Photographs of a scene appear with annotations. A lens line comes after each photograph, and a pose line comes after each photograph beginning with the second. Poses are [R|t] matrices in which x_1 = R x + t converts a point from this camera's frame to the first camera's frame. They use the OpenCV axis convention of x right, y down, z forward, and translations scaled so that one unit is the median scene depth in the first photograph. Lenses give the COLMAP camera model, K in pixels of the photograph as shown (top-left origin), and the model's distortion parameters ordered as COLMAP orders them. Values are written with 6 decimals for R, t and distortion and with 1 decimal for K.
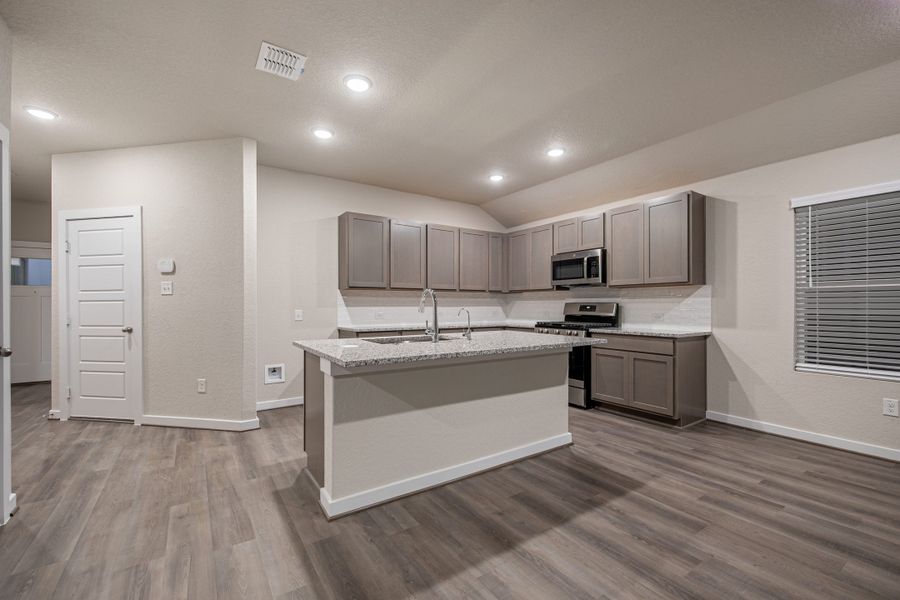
lens RADIAL K [[410.9, 0, 483.4], [0, 410.9, 307.6], [0, 0, 1]] dist [0.001637, -0.000037]
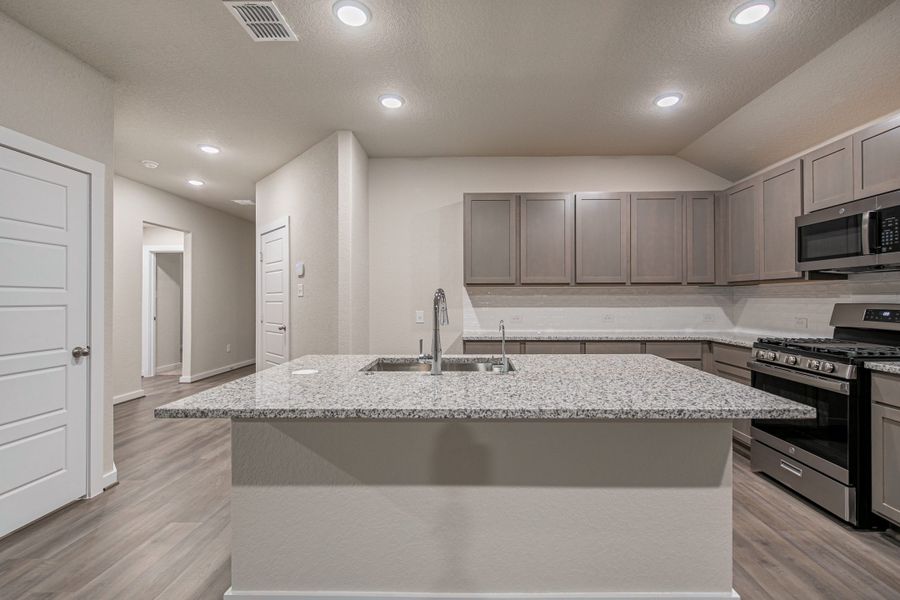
lens RADIAL K [[437.9, 0, 448.3], [0, 437.9, 298.1], [0, 0, 1]] dist [0.002651, 0.000156]
pose [[0.780693, -0.002343, -0.624910, 0.186419], [-0.000180, 0.999992, -0.003974, -0.018060], [0.624914, 0.003215, 0.780687, 0.284106]]
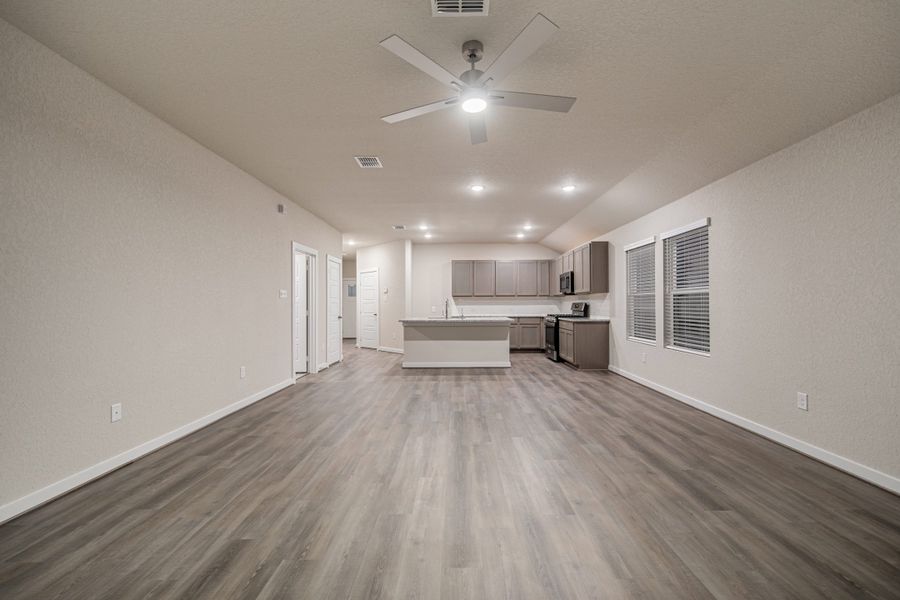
lens RADIAL K [[415.6, 0, 452.1], [0, 415.6, 302.8], [0, 0, 1]] dist [0.000953, 0.000305]
pose [[0.806883, -0.004127, -0.590697, 0.891691], [0.000593, 0.999981, -0.006176, -0.001753], [0.590711, 0.004633, 0.806870, -0.690013]]
